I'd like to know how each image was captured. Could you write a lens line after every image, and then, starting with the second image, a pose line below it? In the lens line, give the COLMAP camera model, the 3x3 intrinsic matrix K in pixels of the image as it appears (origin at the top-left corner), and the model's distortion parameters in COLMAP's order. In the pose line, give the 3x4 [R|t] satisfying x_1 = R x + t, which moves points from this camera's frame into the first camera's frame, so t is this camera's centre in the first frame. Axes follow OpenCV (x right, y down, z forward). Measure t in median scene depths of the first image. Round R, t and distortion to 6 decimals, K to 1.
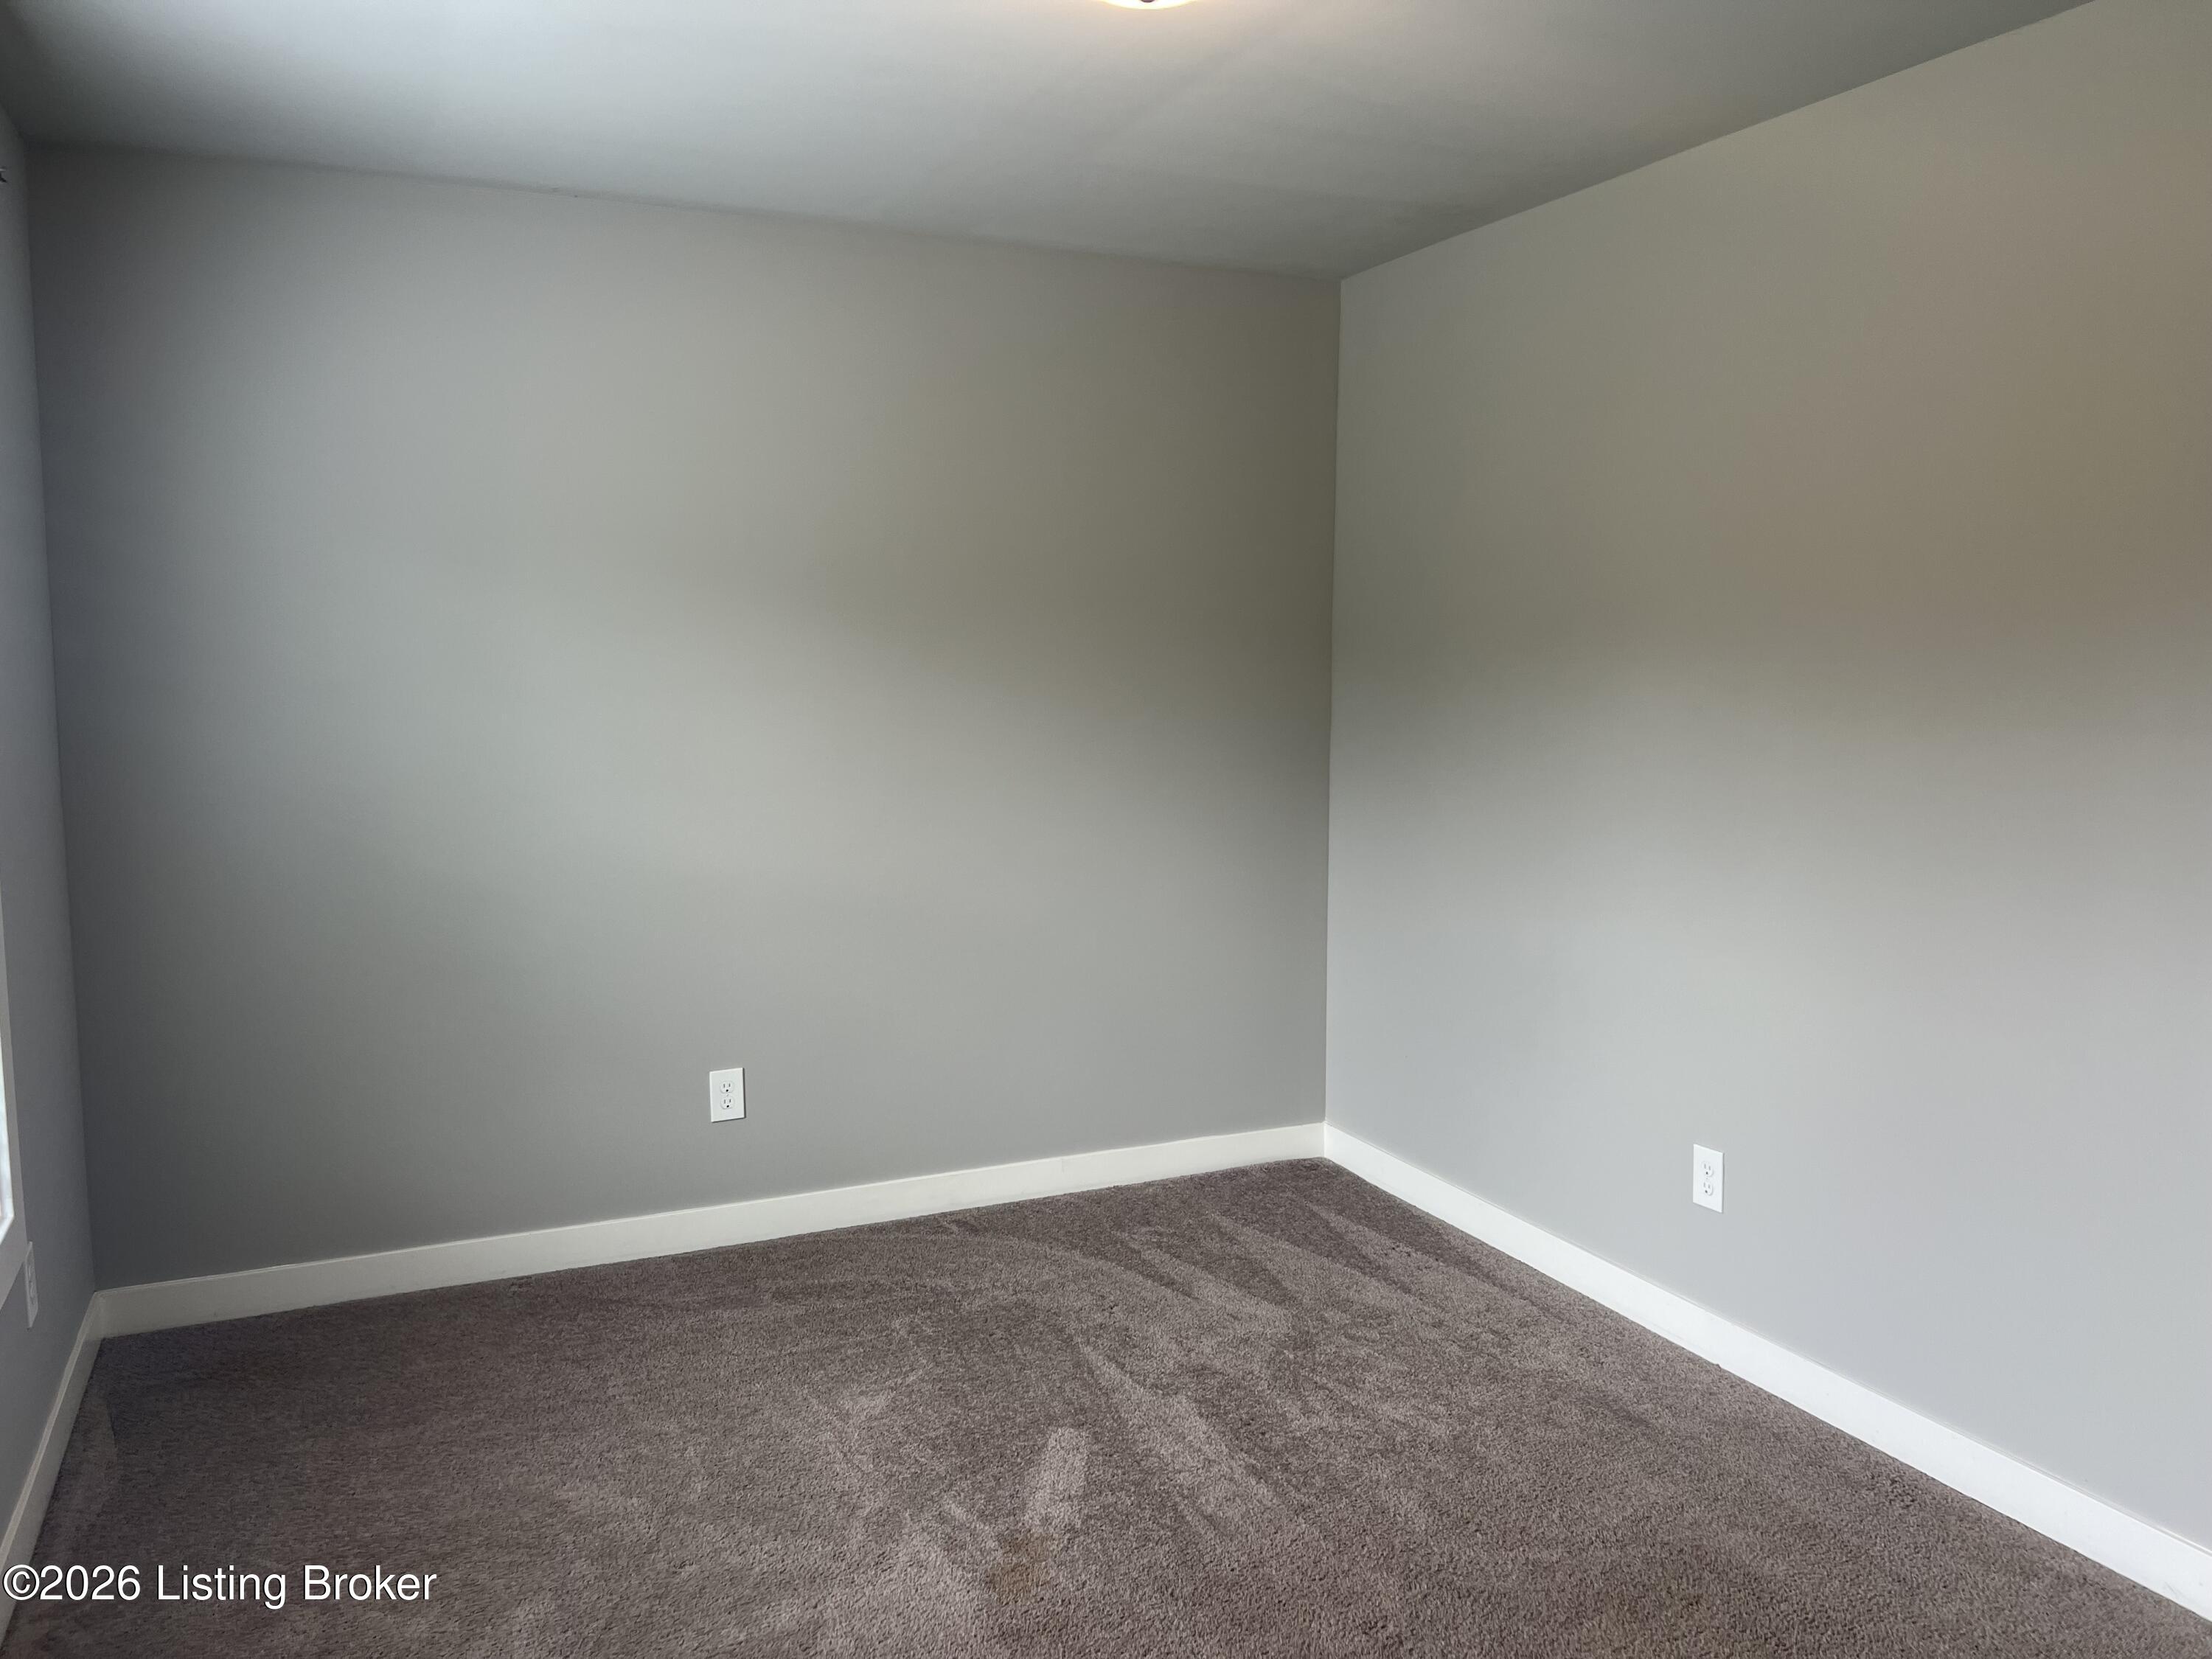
lens RADIAL K [[1671.2, 0, 1100.1], [0, 1671.2, 825.5], [0, 0, 1]] dist [0.056777, -0.067989]
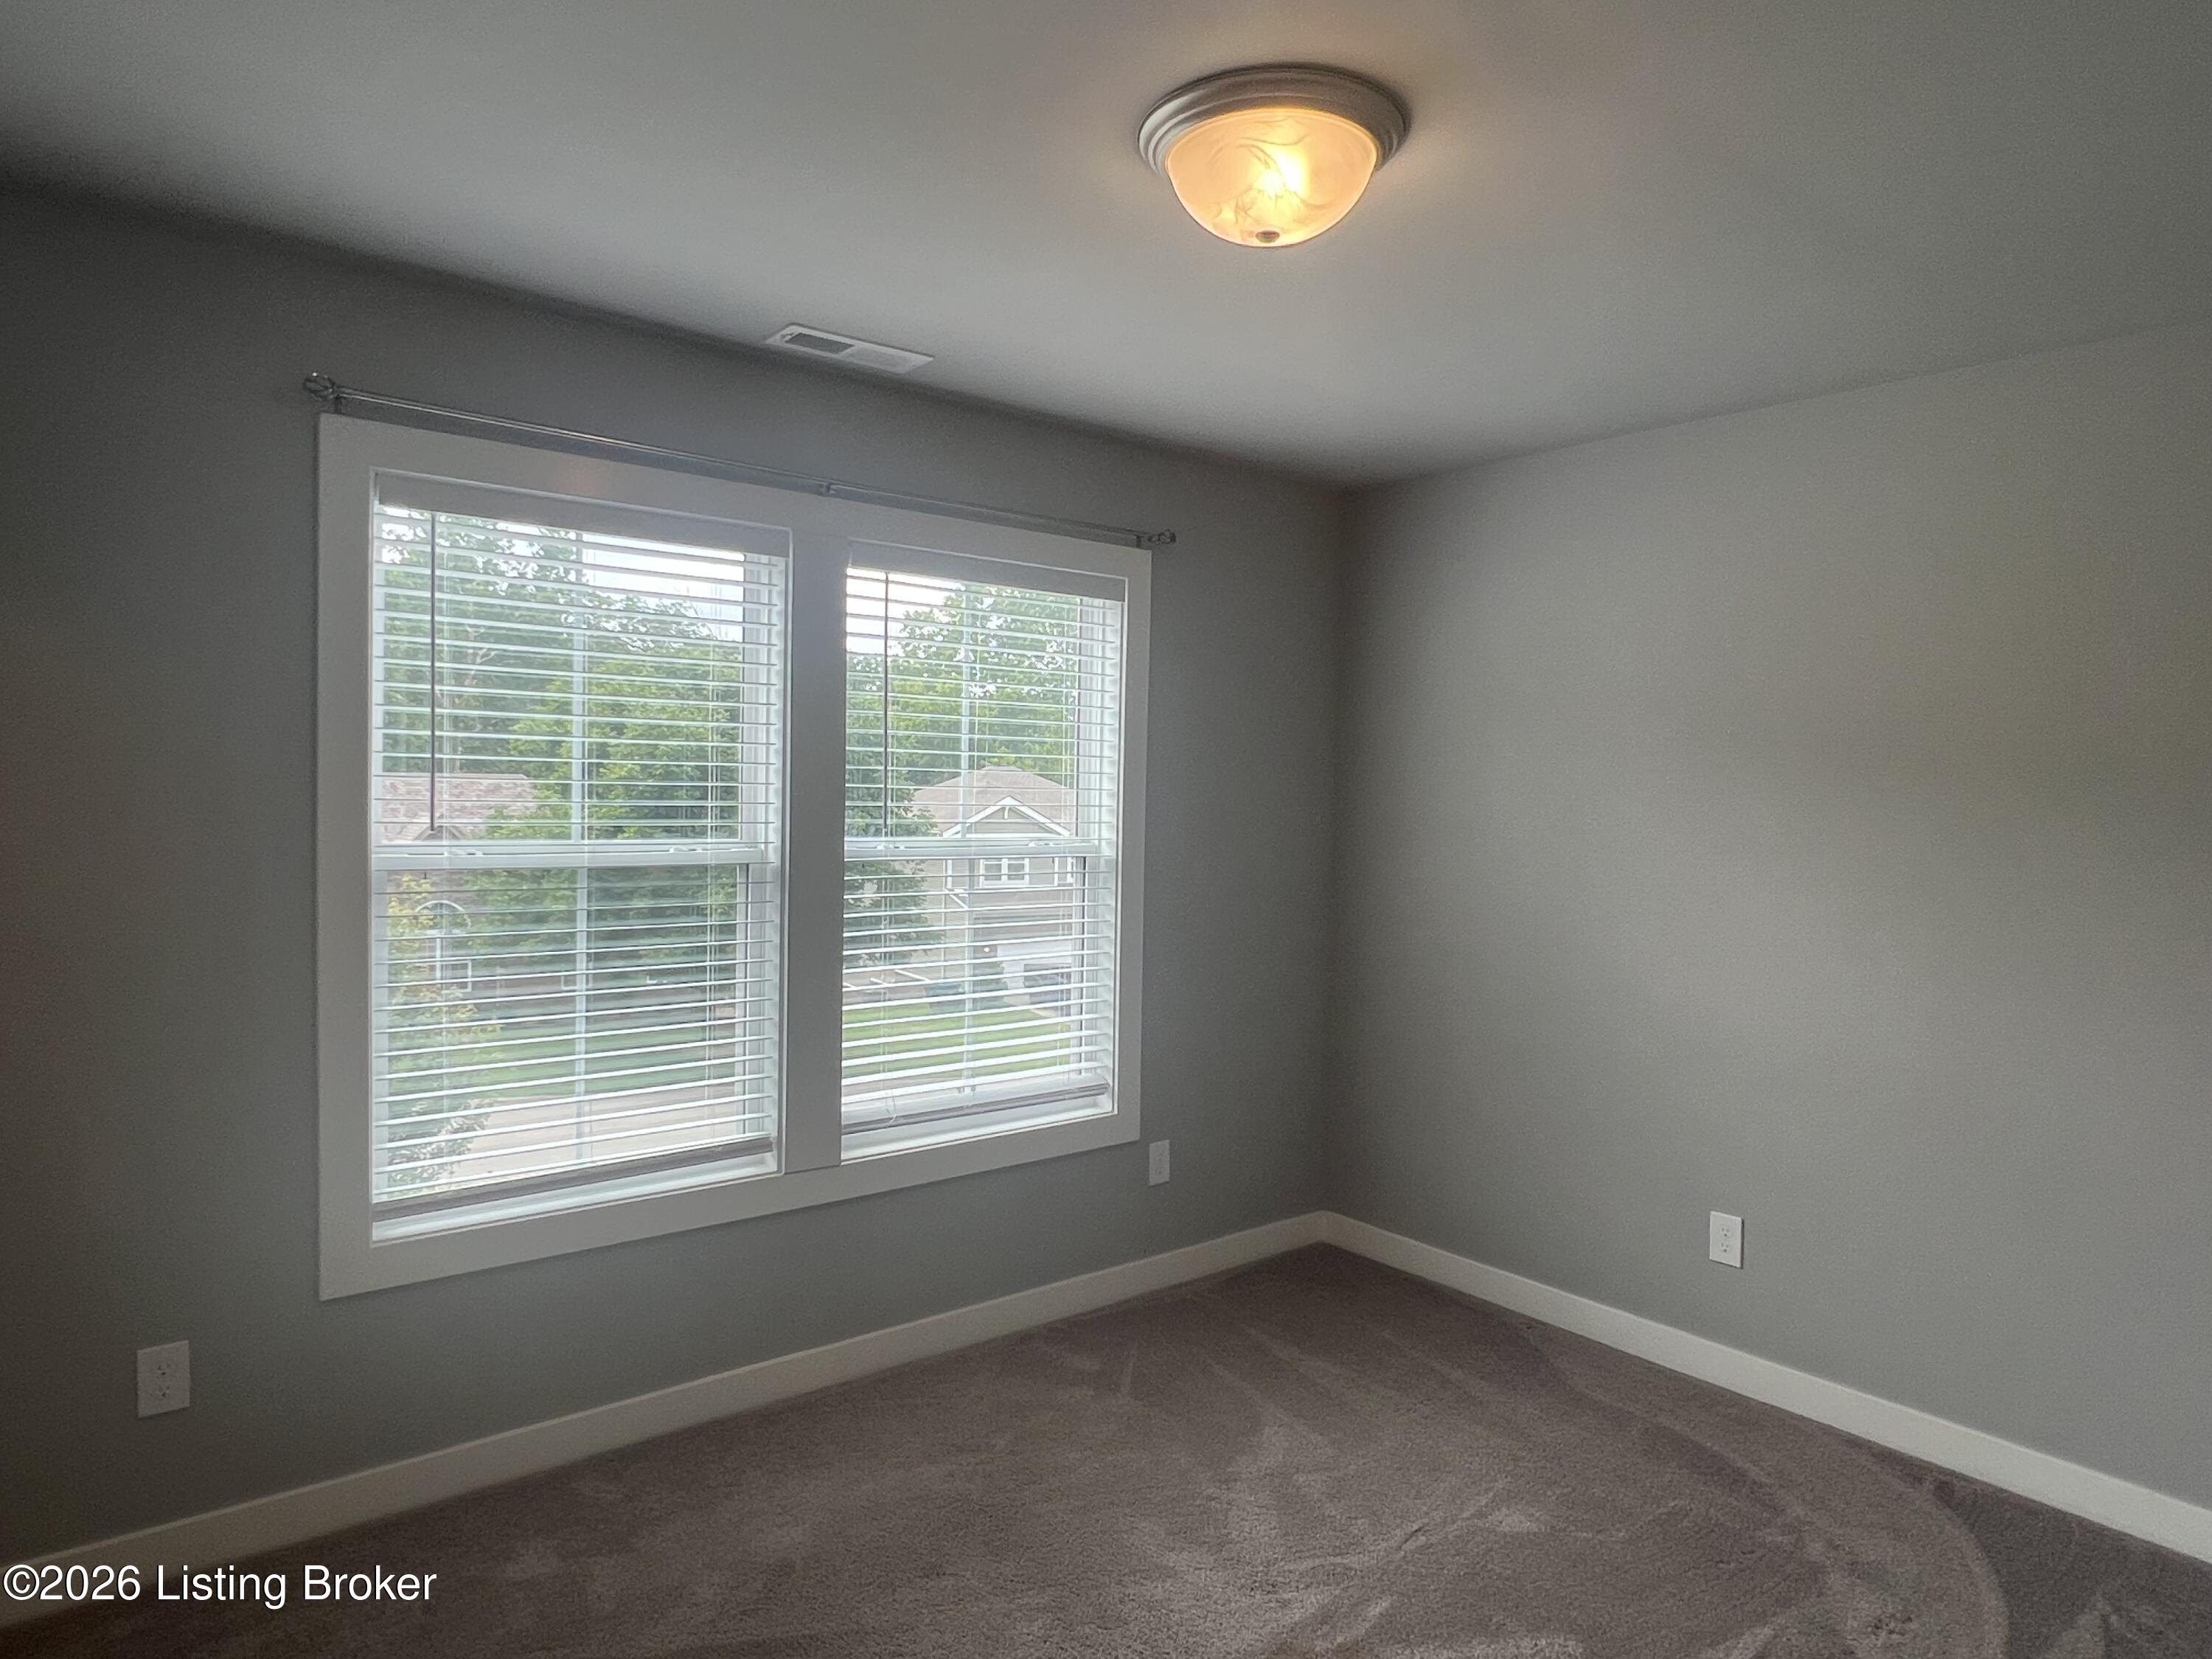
lens RADIAL K [[1353.9, 0, 1088.6], [0, 1353.9, 839.3], [0, 0, 1]] dist [-0.005016, -0.001331]
pose [[0.249071, 0.048256, -0.967282, 0.519574], [-0.121962, 0.992370, 0.018103, -0.056540], [0.960775, 0.113463, 0.253056, 0.418493]]
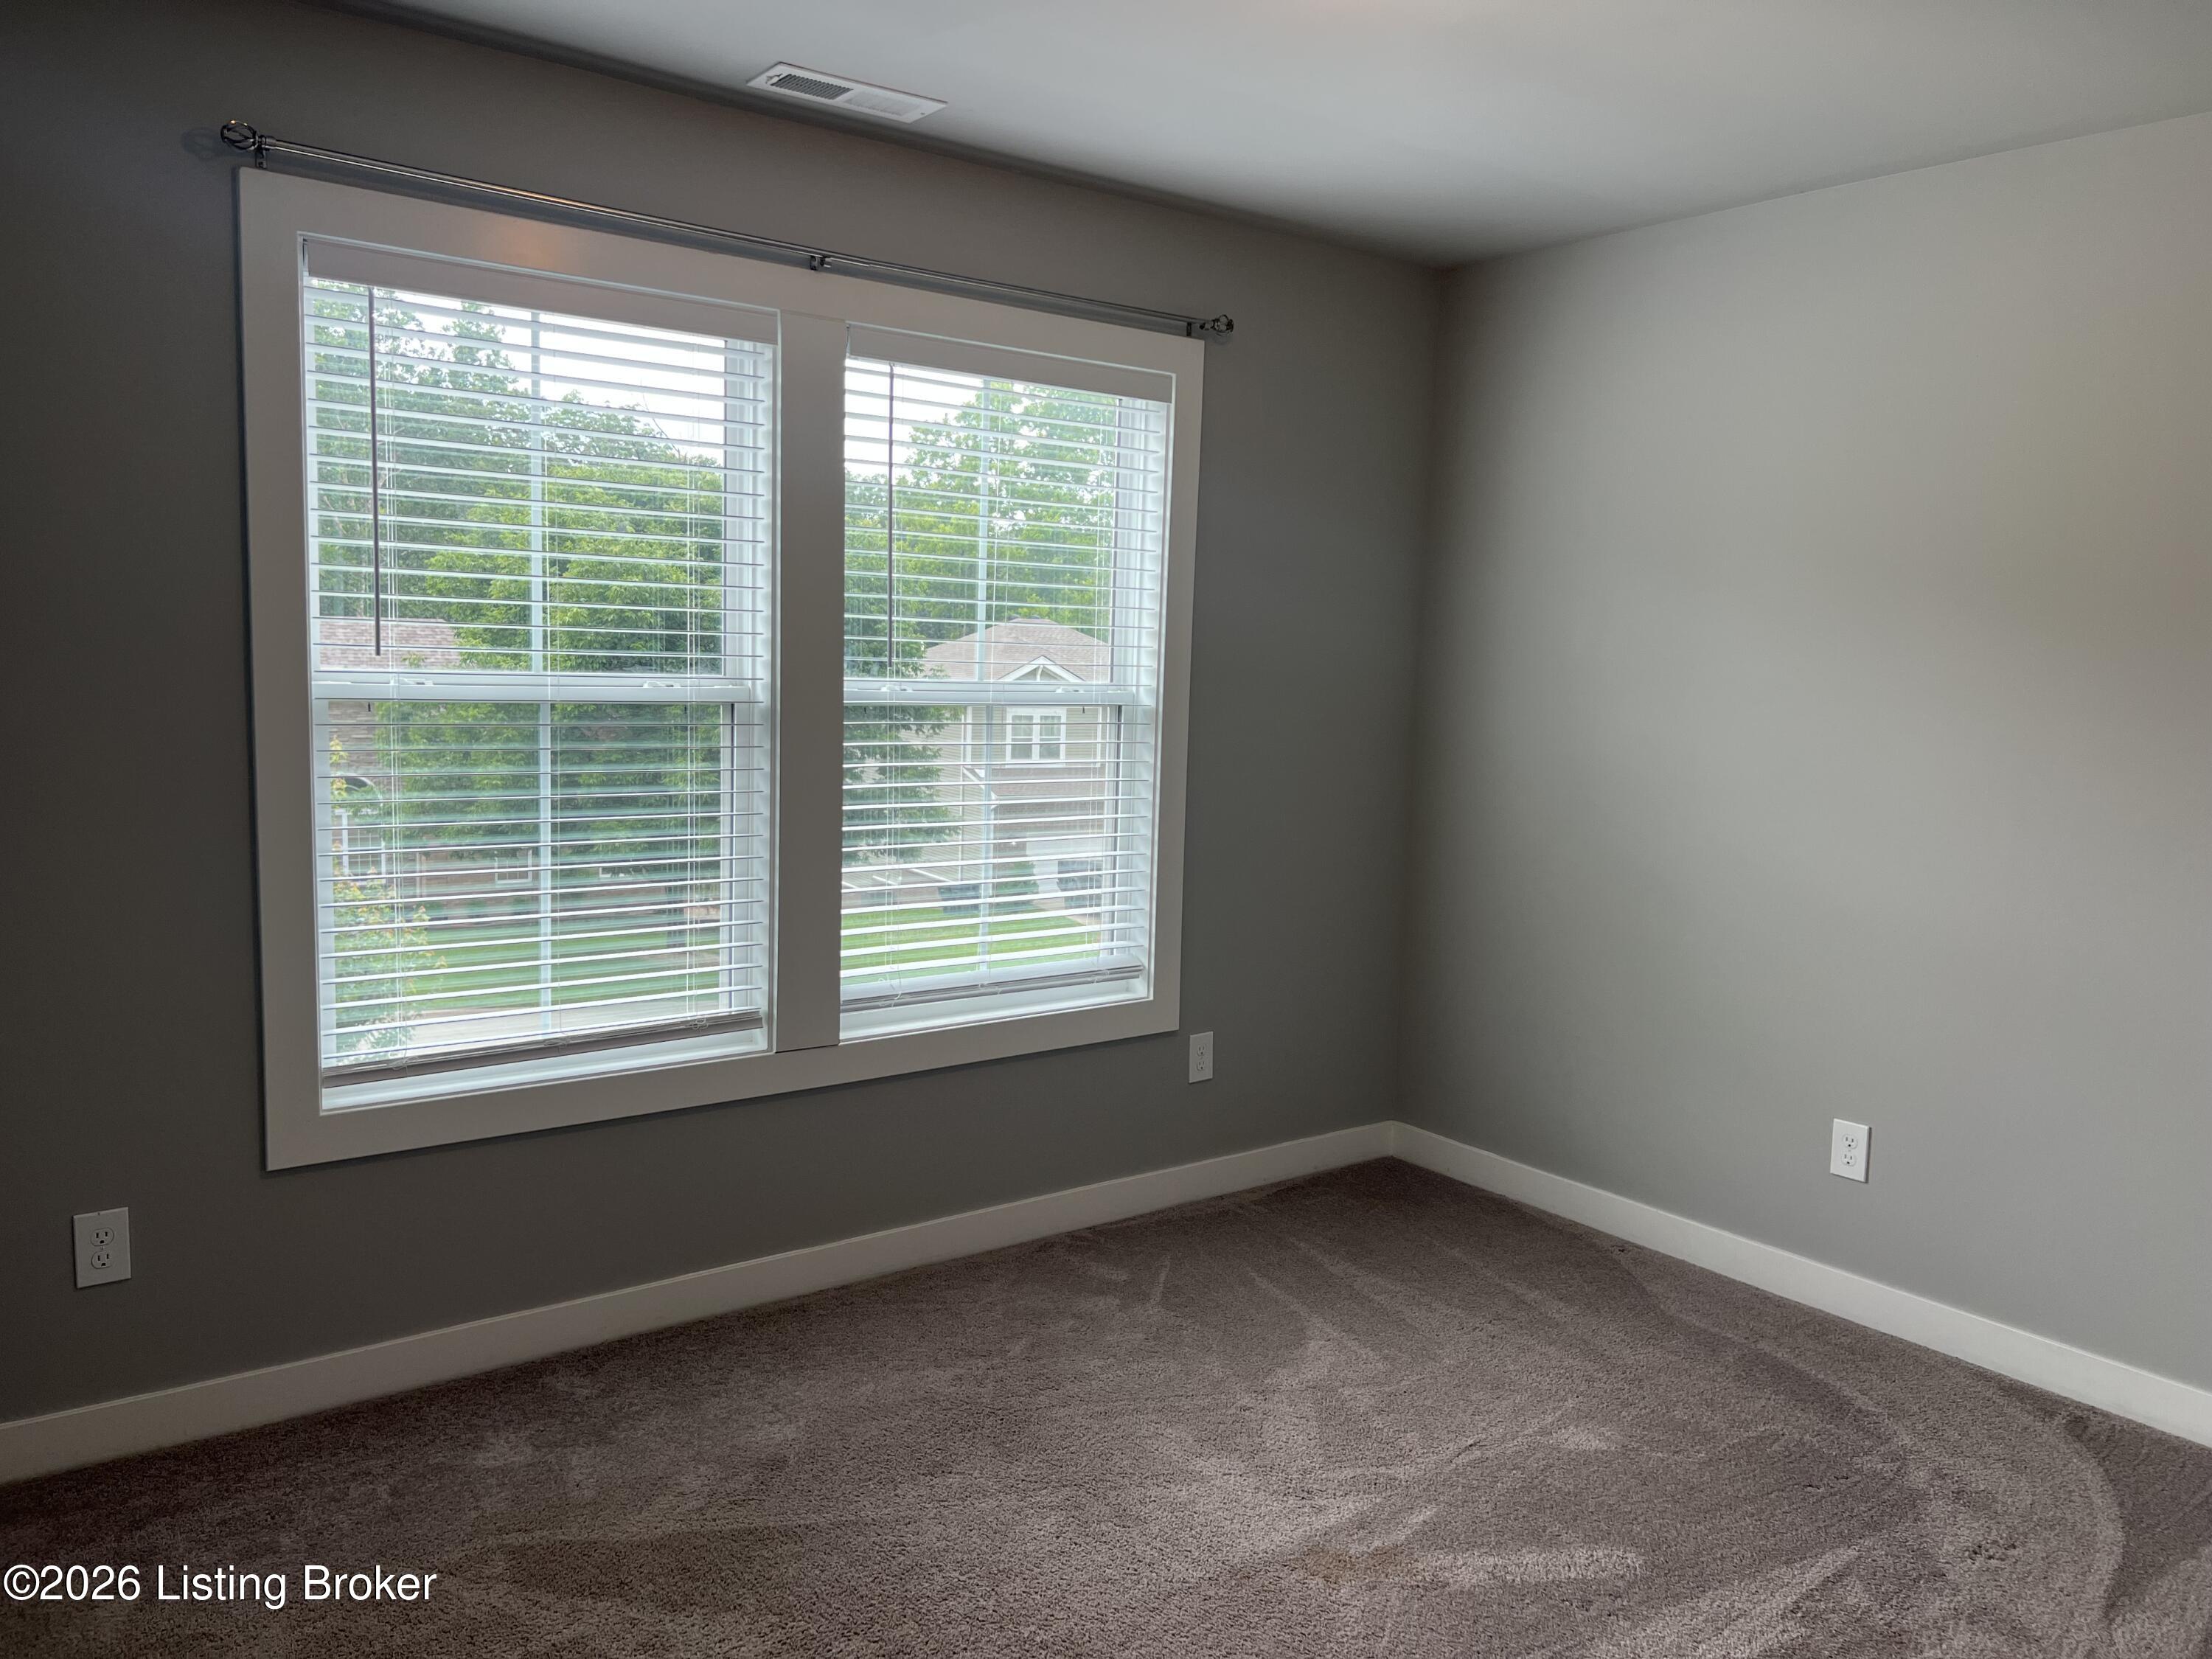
lens RADIAL K [[1671.2, 0, 1097.0], [0, 1671.2, 844.4], [0, 0, 1]] dist [0.056777, -0.067989]
pose [[0.223237, 0.128312, -0.966282, 0.592379], [-0.133361, 0.985997, 0.100119, -0.041829], [0.965598, 0.106514, 0.237223, 0.412703]]
